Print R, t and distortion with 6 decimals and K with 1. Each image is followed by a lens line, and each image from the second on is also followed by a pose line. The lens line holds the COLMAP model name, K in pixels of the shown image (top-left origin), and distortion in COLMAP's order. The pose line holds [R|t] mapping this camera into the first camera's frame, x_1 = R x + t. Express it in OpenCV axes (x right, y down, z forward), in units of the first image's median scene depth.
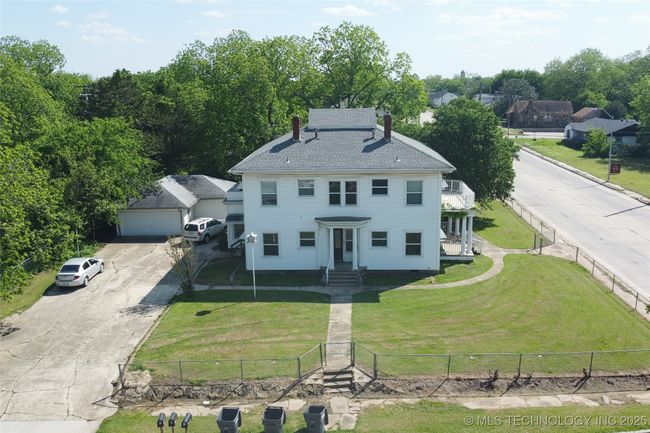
lens RADIAL K [[591.6, 0, 323.6], [0, 591.6, 218.6], [0, 0, 1]] dist [-0.000680, 0.000000]
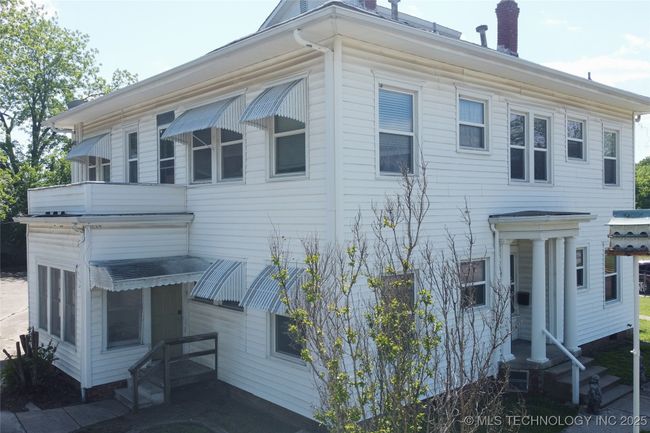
lens RADIAL K [[591.6, 0, 322.0], [0, 591.6, 215.7], [0, 0, 1]] dist [-0.000680, 0.000000]
pose [[0.719559, 0.003162, 0.694424, -0.322952], [0.153357, 0.974577, -0.163345, 0.039521], [-0.677286, 0.224031, 0.700780, 0.838804]]
